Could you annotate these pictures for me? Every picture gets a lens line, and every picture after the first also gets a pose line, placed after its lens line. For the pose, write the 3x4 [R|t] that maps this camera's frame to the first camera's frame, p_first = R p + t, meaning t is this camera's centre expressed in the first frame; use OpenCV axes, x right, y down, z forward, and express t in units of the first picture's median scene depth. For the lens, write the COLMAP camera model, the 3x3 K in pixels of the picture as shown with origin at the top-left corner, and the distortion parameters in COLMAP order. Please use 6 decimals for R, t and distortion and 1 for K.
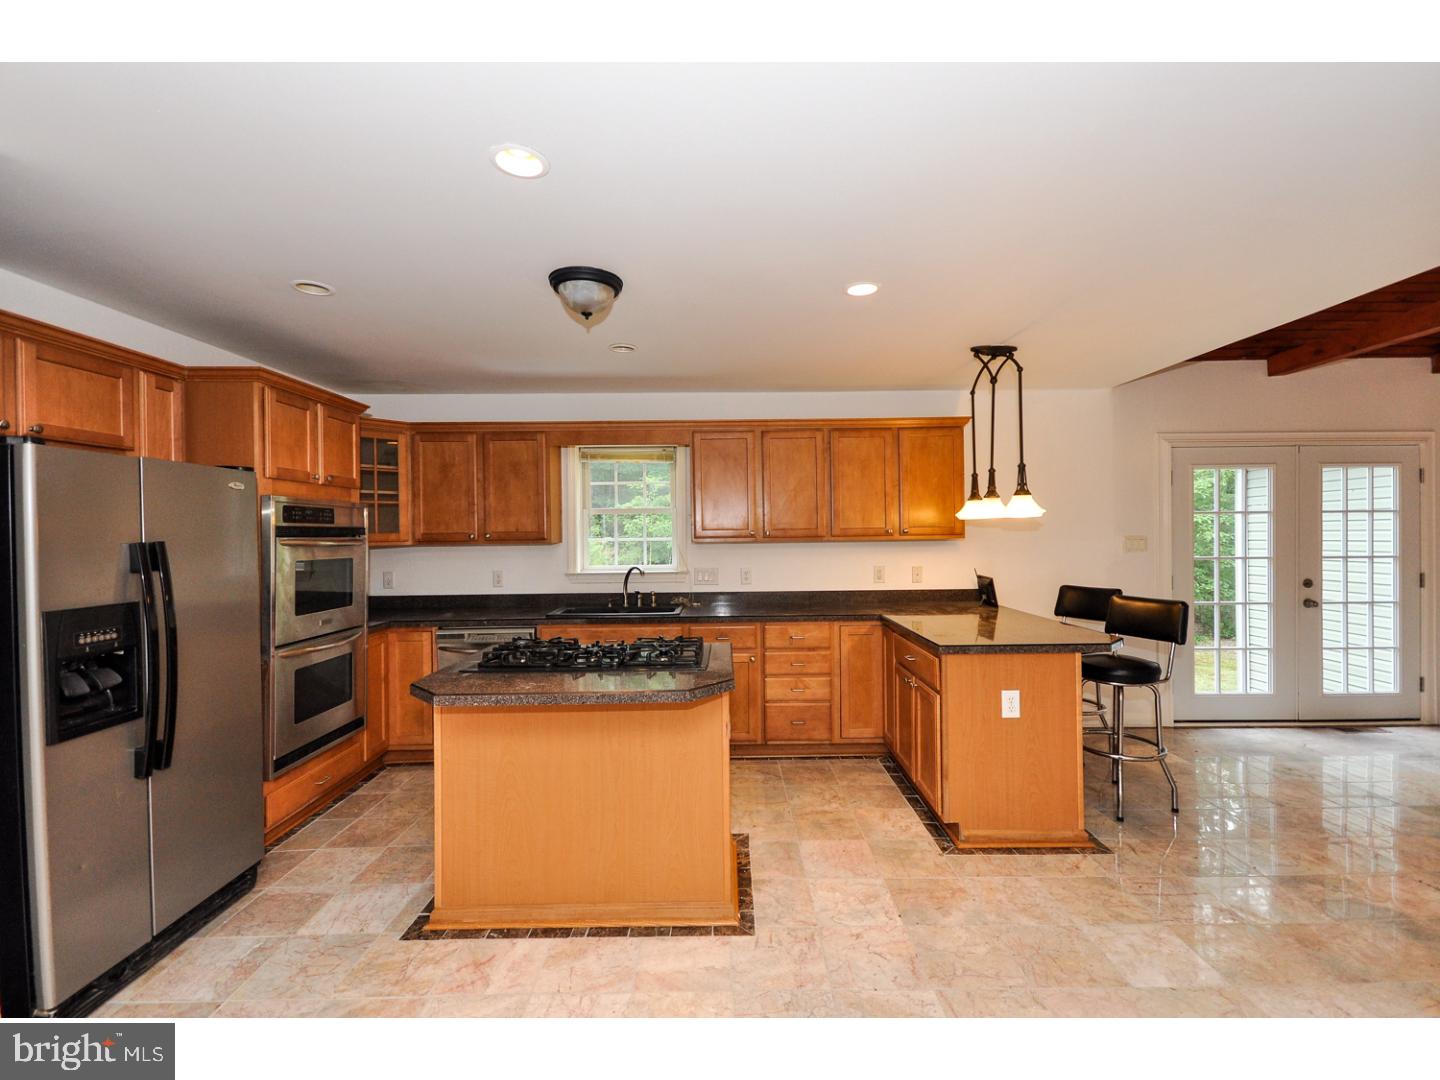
lens RADIAL K [[628.3, 0, 730.1], [0, 628.3, 540.6], [0, 0, 1]] dist [0.028204, -0.014159]
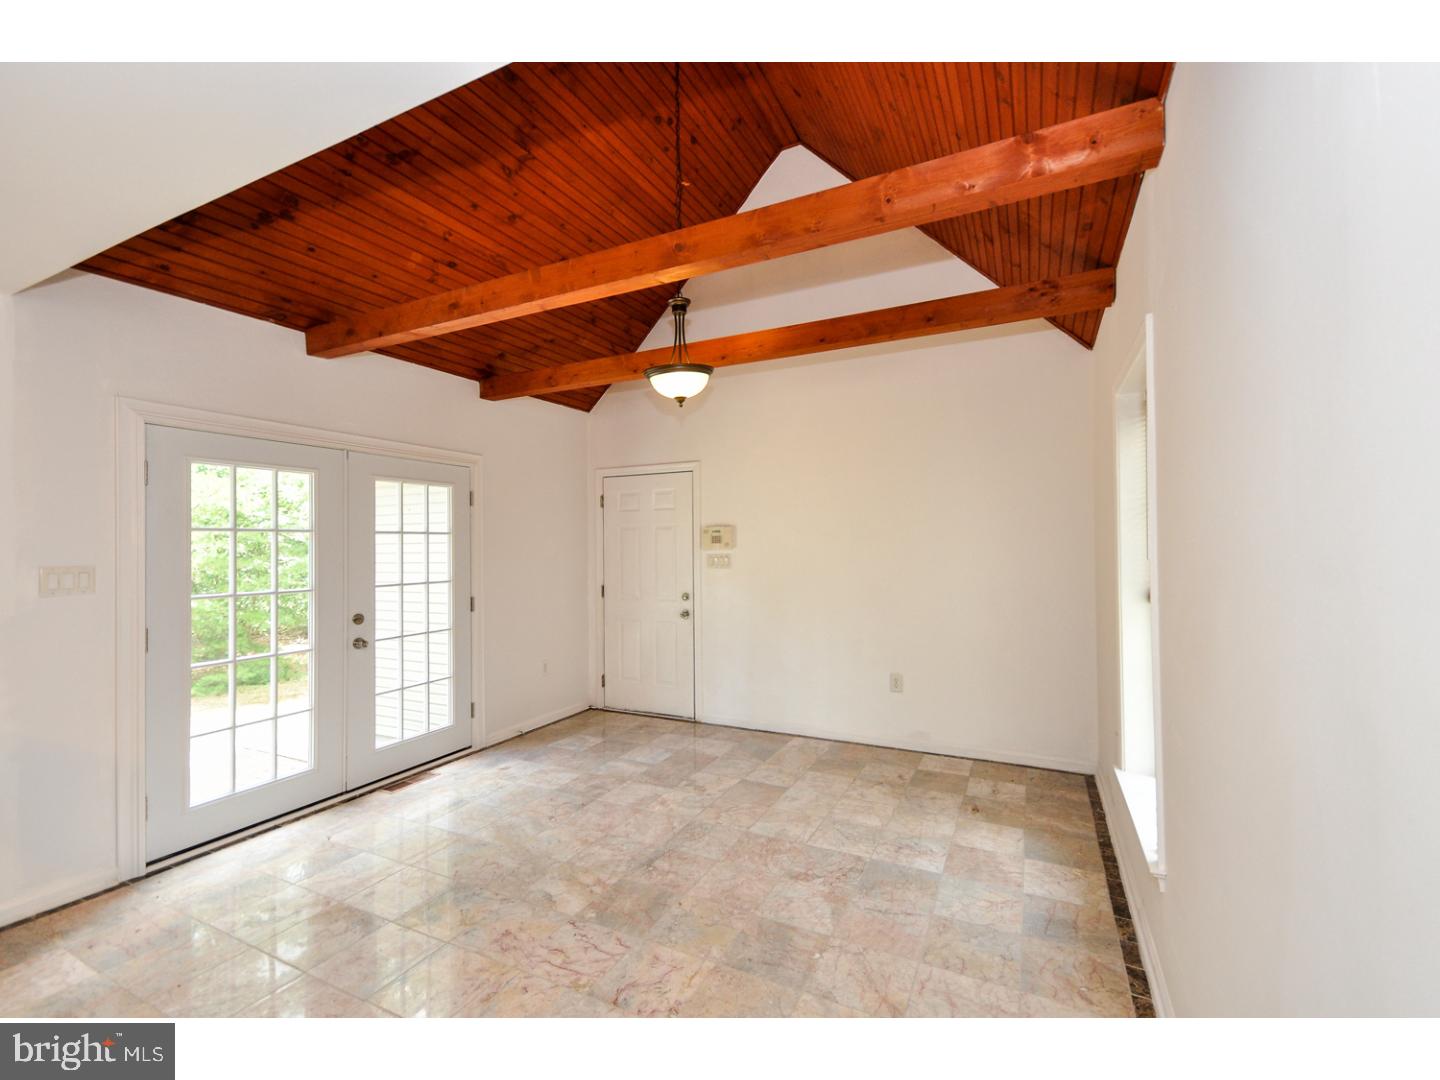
lens RADIAL K [[628.3, 0, 730.1], [0, 628.3, 540.6], [0, 0, 1]] dist [0.028204, -0.014159]
pose [[0.441853, 0.011826, 0.897010, 0.398758], [0.015073, 0.999674, -0.020604, -0.009651], [-0.896961, 0.022625, 0.441531, 0.215433]]
